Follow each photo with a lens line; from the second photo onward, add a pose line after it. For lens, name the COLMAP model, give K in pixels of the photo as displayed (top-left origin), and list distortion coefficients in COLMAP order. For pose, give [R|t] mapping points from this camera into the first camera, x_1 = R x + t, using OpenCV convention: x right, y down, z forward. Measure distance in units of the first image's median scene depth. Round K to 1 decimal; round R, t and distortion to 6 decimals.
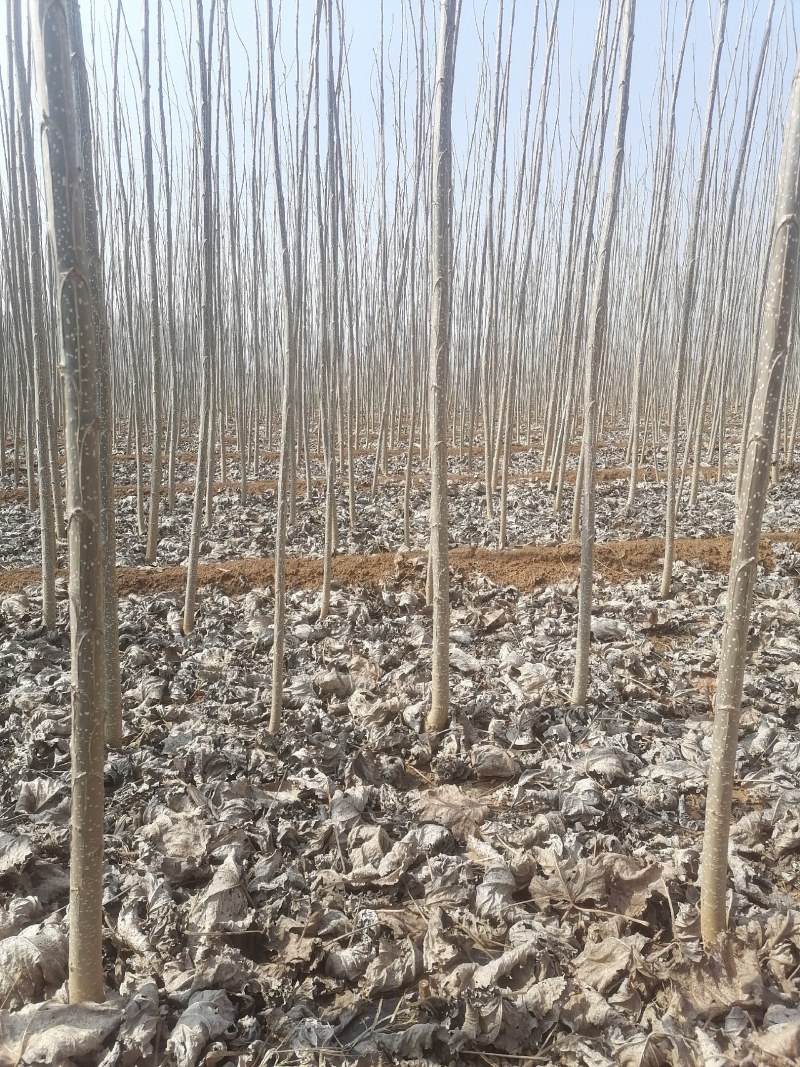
lens RADIAL K [[798.6, 0, 408.0], [0, 798.6, 533.5], [0, 0, 1]] dist [0.062489, -0.062464]
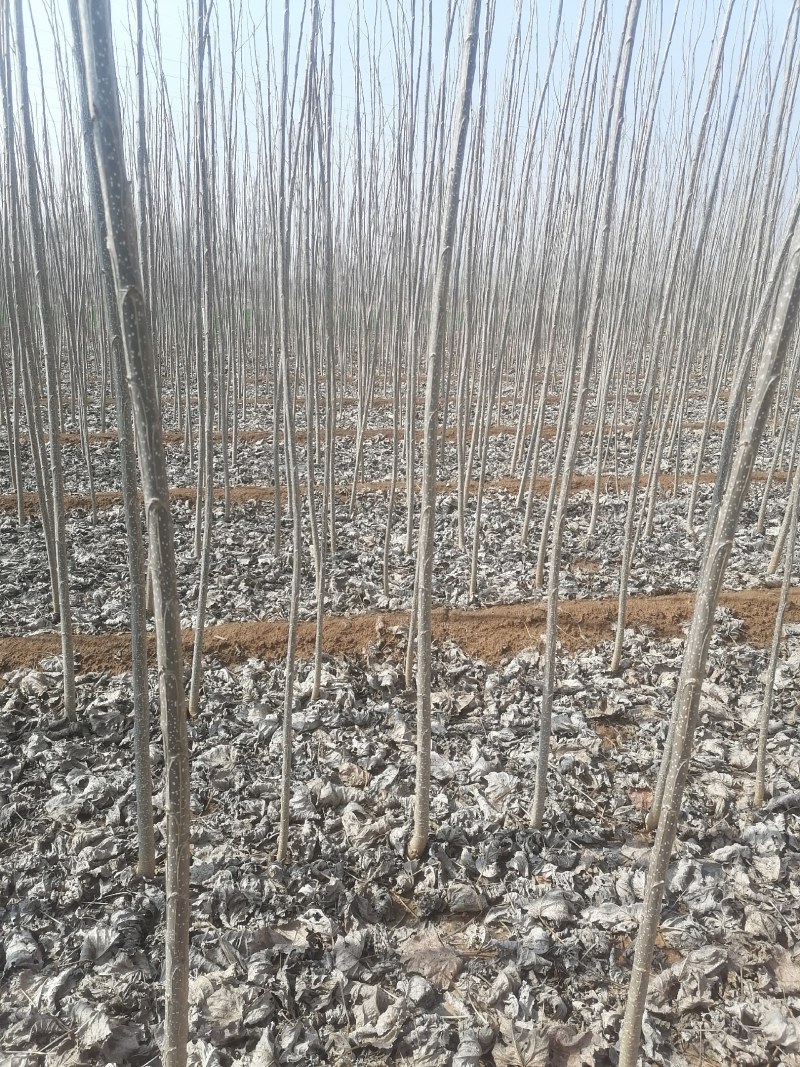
lens RADIAL K [[798.6, 0, 407.7], [0, 798.6, 532.0], [0, 0, 1]] dist [0.062489, -0.062464]
pose [[0.999047, 0.011466, 0.042111, -0.034779], [-0.015854, 0.994304, 0.105392, -0.353186], [-0.040663, -0.105960, 0.993539, -0.143479]]
